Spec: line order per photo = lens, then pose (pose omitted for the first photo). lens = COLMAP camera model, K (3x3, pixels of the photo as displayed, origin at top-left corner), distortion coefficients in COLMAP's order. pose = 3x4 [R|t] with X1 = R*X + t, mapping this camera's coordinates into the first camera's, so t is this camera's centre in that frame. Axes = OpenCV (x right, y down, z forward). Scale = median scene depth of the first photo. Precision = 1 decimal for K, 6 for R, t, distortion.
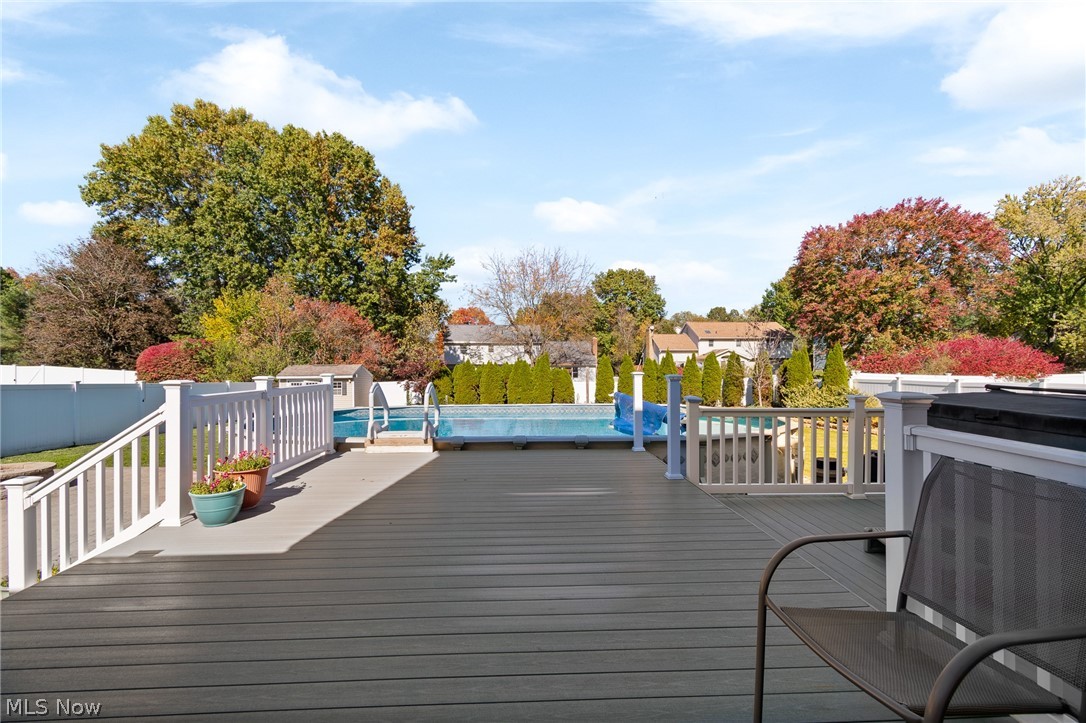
lens RADIAL K [[476.5, 0, 543.0], [0, 476.5, 361.5], [0, 0, 1]] dist [0.001736, -0.000458]
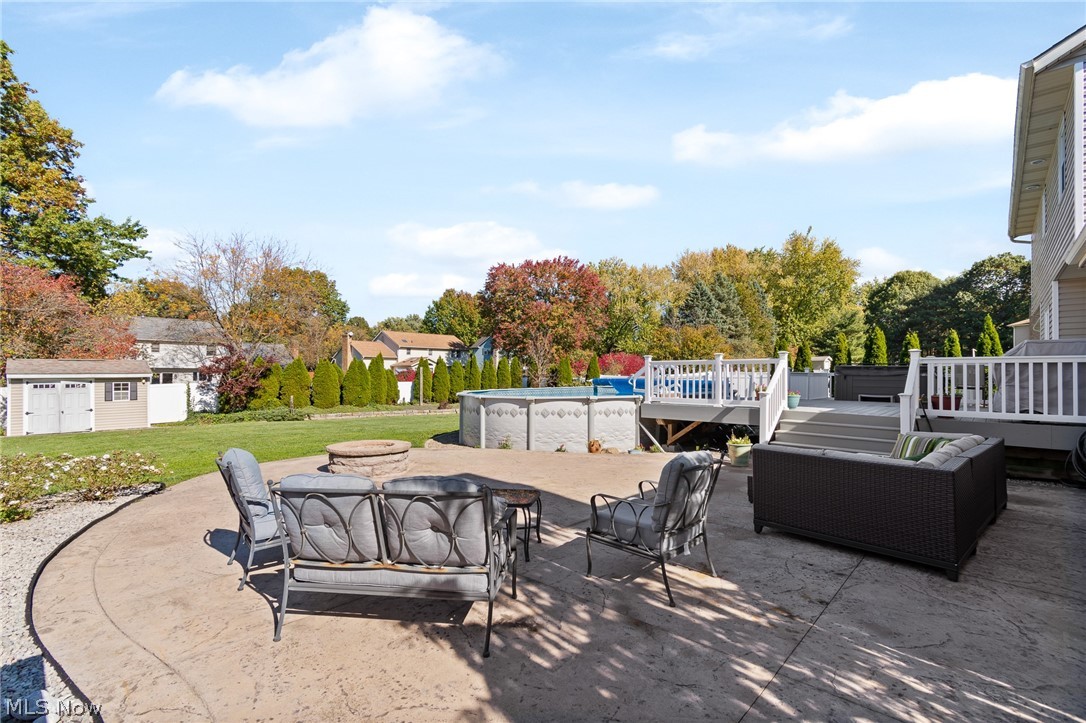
lens RADIAL K [[479.6, 0, 539.3], [0, 479.6, 372.3], [0, 0, 1]] dist [0.000729, 0.000085]
pose [[0.716459, 0.005933, 0.697604, -0.281321], [-0.006499, 0.999977, -0.001829, 0.013838], [-0.697599, -0.003224, 0.716481, 0.003882]]
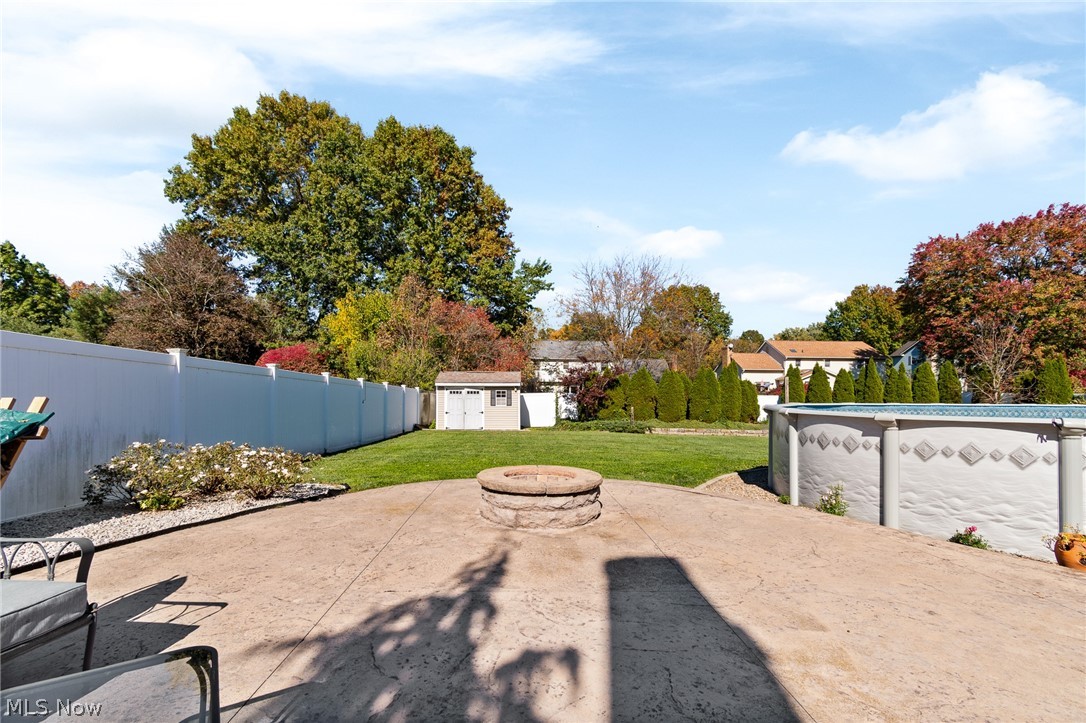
lens RADIAL K [[487.5, 0, 541.4], [0, 487.5, 379.1], [0, 0, 1]] dist [-0.000679, -0.000268]
pose [[0.999902, 0.012025, -0.007199, -0.202920], [-0.012128, 0.999822, -0.014447, 0.019610], [0.007024, 0.014533, 0.999870, 0.057670]]
